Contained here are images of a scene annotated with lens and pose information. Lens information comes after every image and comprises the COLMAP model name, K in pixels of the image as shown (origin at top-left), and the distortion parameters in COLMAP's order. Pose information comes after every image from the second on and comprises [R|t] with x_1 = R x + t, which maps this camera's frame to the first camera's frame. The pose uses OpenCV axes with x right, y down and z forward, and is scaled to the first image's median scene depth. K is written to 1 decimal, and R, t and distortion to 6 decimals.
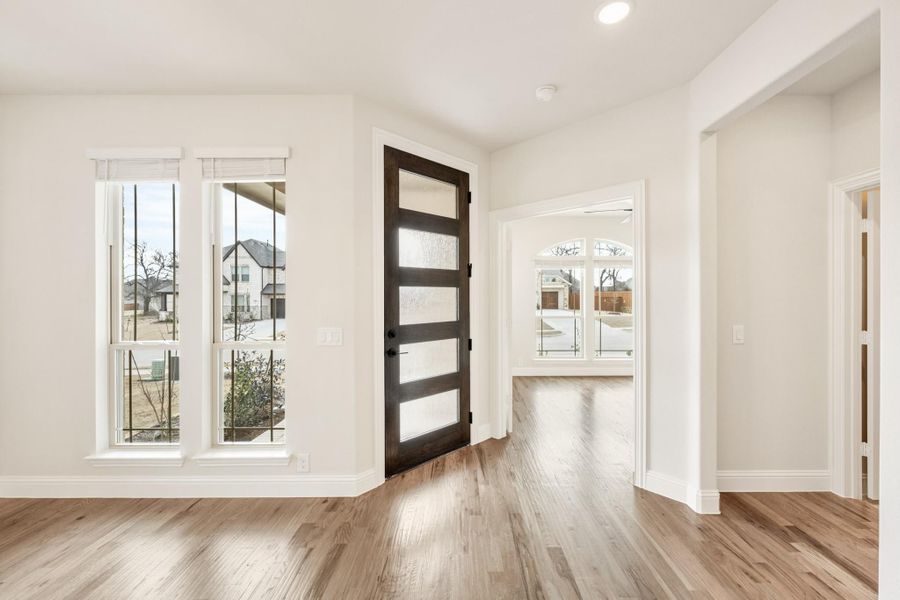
lens RADIAL K [[367.4, 0, 451.4], [0, 367.4, 299.6], [0, 0, 1]] dist [0.001307, 0.000017]
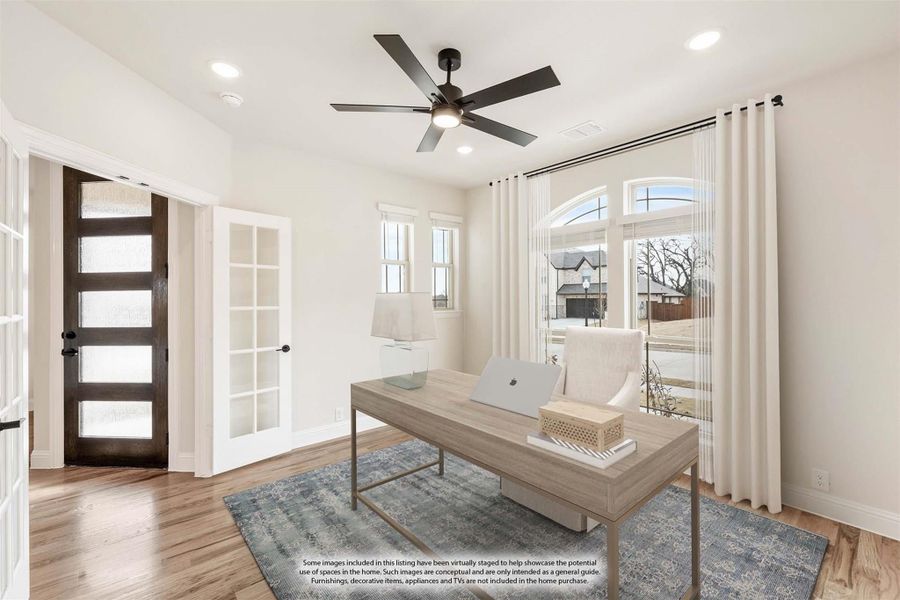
lens RADIAL K [[364.2, 0, 451.2], [0, 364.2, 298.3], [0, 0, 1]] dist [-0.000735, -0.000100]
pose [[0.642271, -0.003498, -0.766469, 1.208985], [0.002295, 0.999994, -0.002640, -0.008892], [0.766474, -0.000063, 0.642276, 1.012811]]
